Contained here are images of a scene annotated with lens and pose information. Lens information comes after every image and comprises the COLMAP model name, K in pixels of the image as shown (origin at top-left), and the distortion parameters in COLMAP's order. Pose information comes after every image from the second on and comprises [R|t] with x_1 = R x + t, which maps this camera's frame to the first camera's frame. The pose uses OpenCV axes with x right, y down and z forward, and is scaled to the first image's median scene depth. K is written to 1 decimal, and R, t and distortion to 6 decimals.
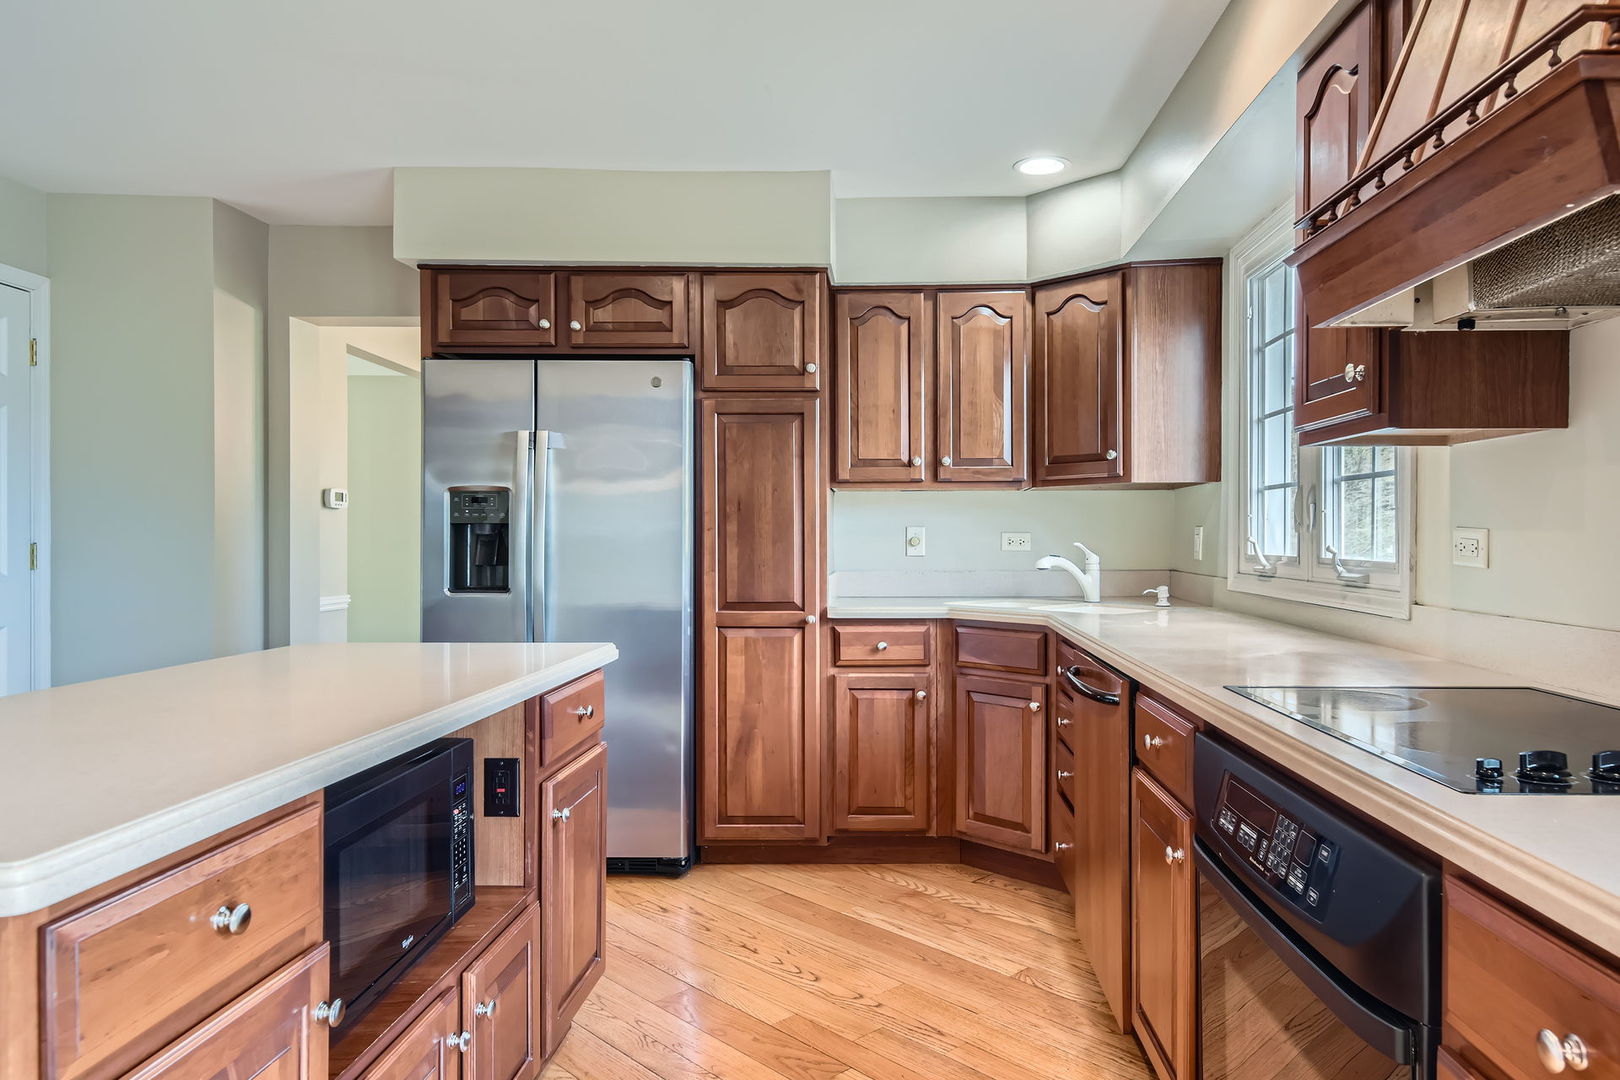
lens RADIAL K [[1051.2, 0, 886.1], [0, 1051.2, 542.2], [0, 0, 1]] dist [0.009647, -0.004184]
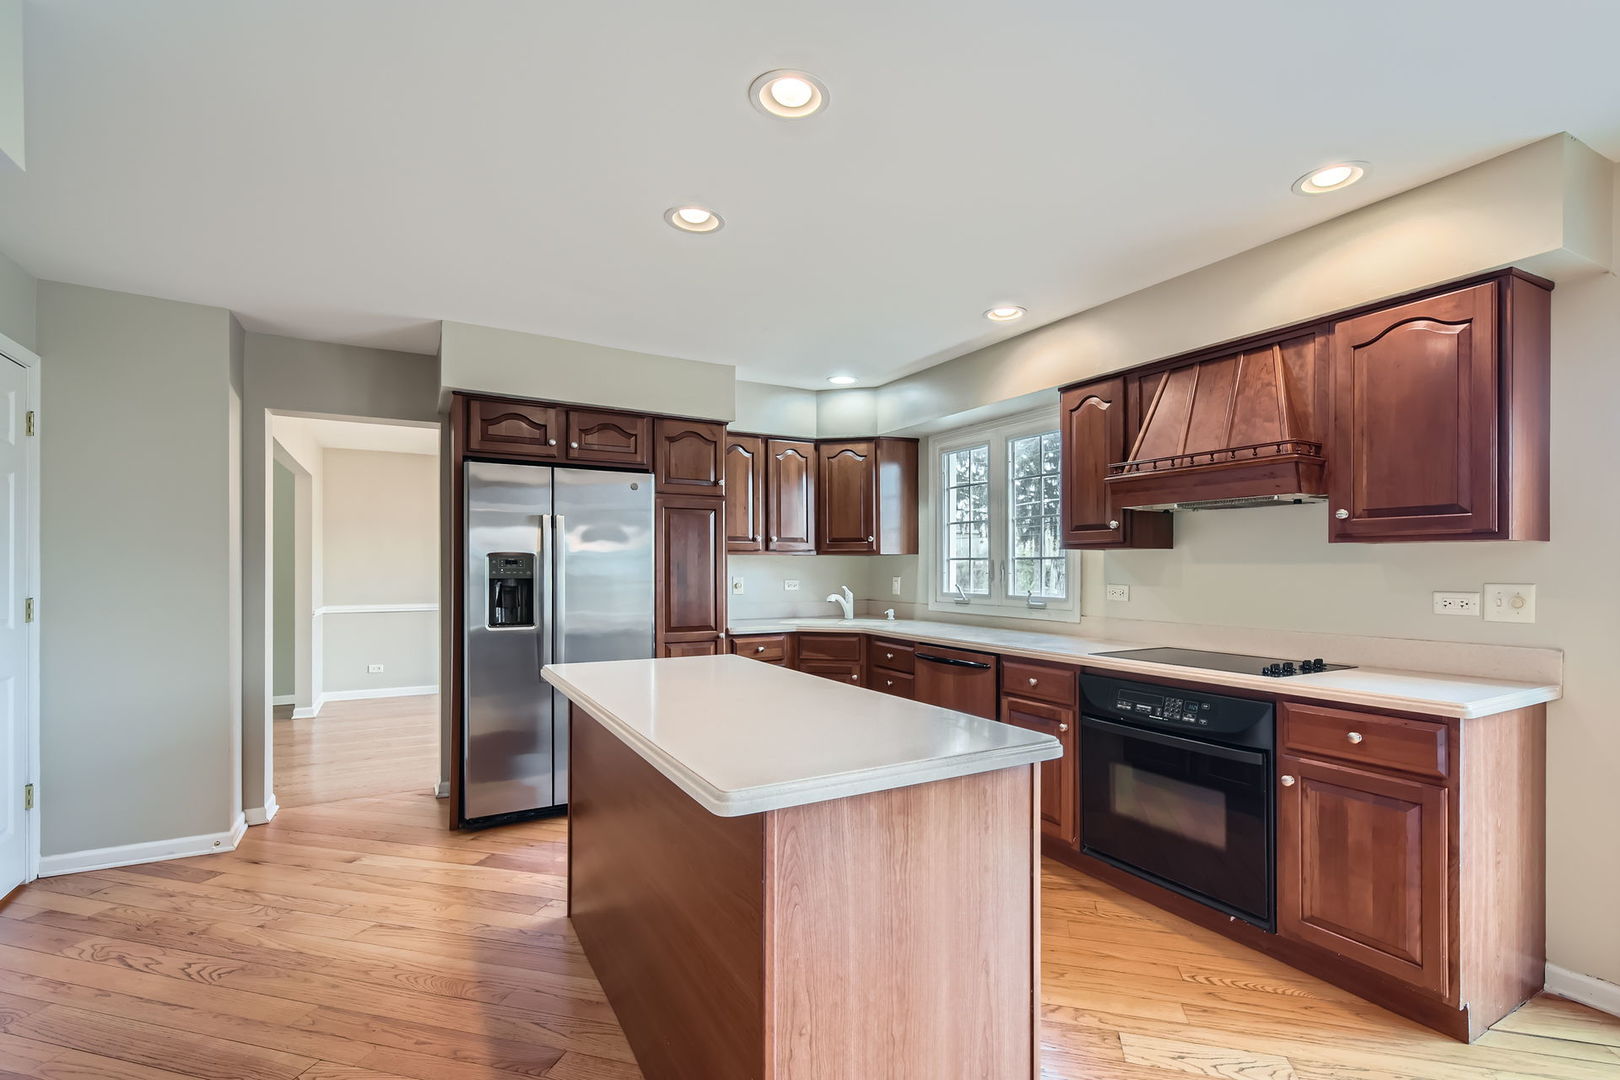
lens RADIAL K [[727.2, 0, 826.5], [0, 727.2, 571.5], [0, 0, 1]] dist [-0.008760, 0.000165]
pose [[0.862830, -0.002080, 0.505489, -0.503936], [0.002271, 0.999997, 0.000238, -0.026449], [-0.505489, 0.000942, 0.862833, -0.064799]]
